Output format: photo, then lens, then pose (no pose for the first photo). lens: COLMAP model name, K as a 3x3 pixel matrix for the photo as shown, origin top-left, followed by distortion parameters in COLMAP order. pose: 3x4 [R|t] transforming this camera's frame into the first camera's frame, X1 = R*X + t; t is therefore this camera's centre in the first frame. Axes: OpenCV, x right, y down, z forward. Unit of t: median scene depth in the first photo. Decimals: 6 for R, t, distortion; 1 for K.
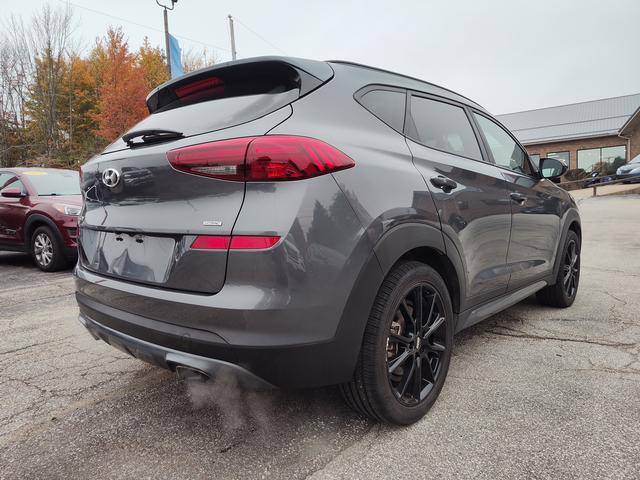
lens RADIAL K [[435.9, 0, 316.8], [0, 435.9, 240.3], [0, 0, 1]] dist [0.044469, -0.049622]
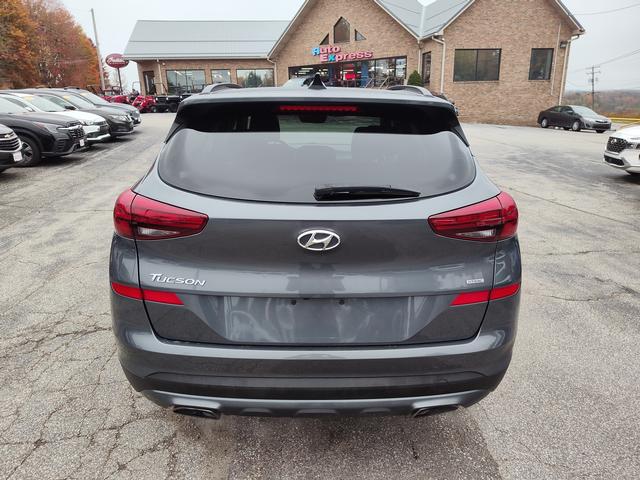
lens RADIAL K [[435.9, 0, 316.8], [0, 435.9, 240.3], [0, 0, 1]] dist [0.044469, -0.049622]
pose [[0.728618, -0.170682, 0.663313, -0.729487], [0.032118, 0.975901, 0.215836, -0.229917], [-0.684167, -0.135958, 0.716541, 0.286749]]
